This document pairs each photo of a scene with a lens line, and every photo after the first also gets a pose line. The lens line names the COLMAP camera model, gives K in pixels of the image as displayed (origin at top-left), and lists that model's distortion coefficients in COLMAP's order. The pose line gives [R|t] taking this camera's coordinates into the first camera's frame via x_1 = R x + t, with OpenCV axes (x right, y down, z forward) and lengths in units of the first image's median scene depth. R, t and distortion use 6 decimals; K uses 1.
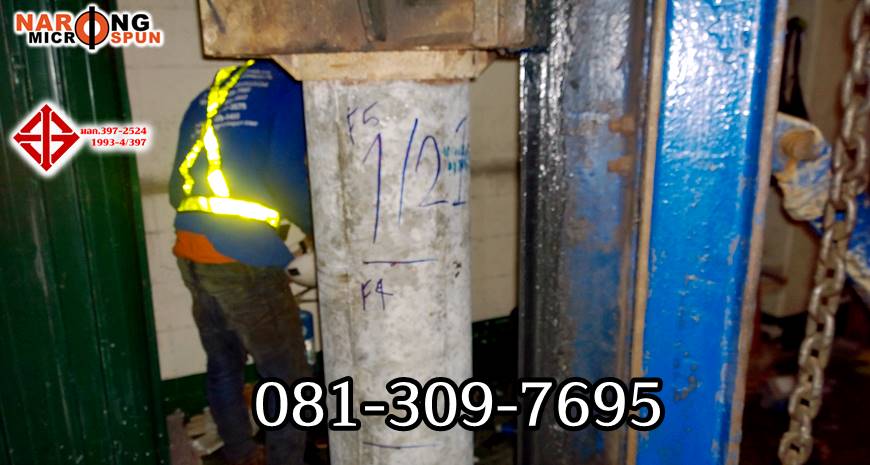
lens RADIAL K [[629.5, 0, 435.2], [0, 629.5, 233.1], [0, 0, 1]] dist [0.060927, -0.058898]
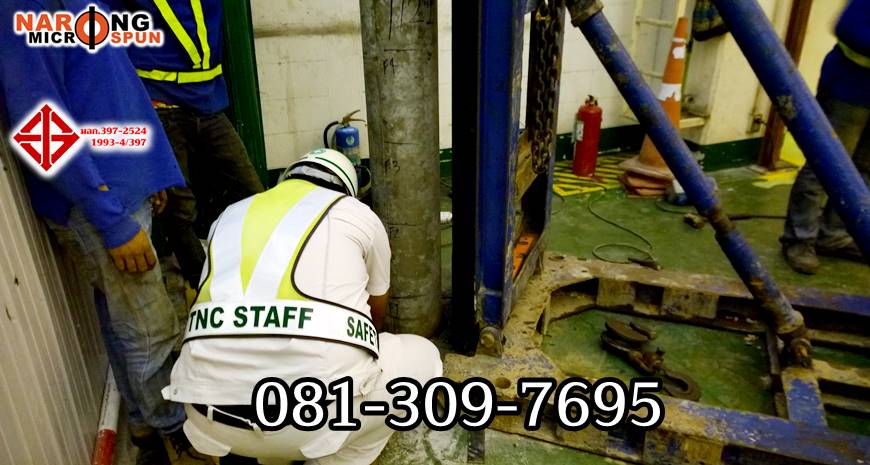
lens RADIAL K [[629.5, 0, 442.8], [0, 629.5, 232.3], [0, 0, 1]] dist [0.060927, -0.058898]
pose [[0.997042, 0.041034, -0.064988, 0.249365], [-0.030130, 0.986550, 0.160659, 0.304696], [0.070706, -0.158226, 0.984868, -1.204581]]
